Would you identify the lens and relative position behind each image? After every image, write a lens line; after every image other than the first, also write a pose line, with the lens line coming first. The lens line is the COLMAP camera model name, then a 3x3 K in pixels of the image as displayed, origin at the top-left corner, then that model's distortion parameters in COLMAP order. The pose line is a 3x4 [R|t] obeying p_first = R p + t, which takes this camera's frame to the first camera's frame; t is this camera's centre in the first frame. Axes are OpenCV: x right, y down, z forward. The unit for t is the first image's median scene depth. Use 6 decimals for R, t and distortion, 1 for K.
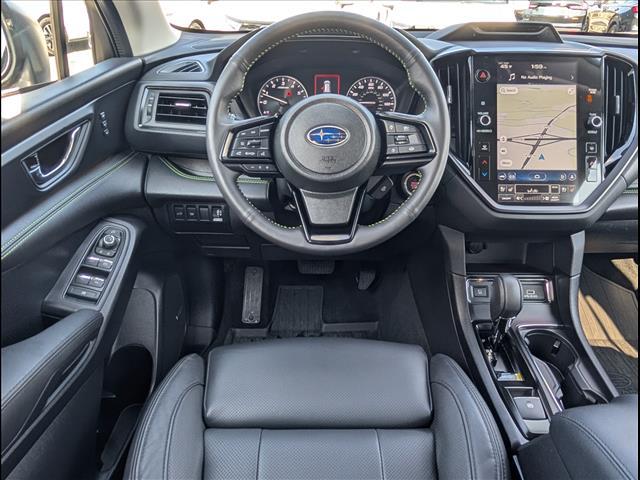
lens RADIAL K [[445.5, 0, 320.1], [0, 445.5, 241.0], [0, 0, 1]] dist [0.009019, 0.004089]
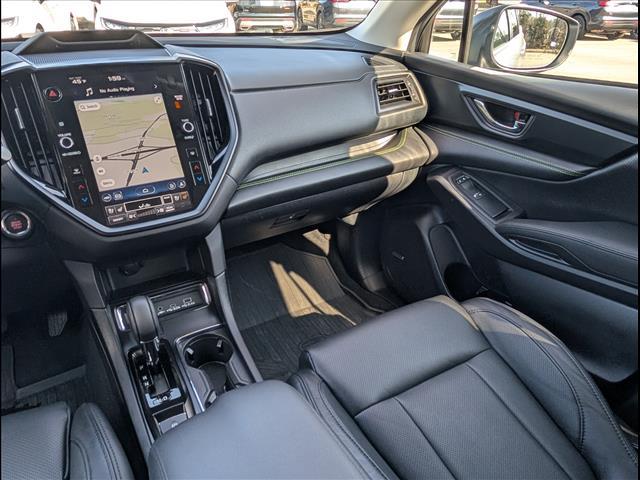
lens RADIAL K [[445.5, 0, 320.7], [0, 445.5, 239.2], [0, 0, 1]] dist [0.009019, 0.004089]
pose [[0.879070, -0.246555, 0.407980, 0.397950], [0.241130, 0.968273, 0.065596, -0.013124], [-0.411209, 0.040713, 0.910631, -0.039469]]
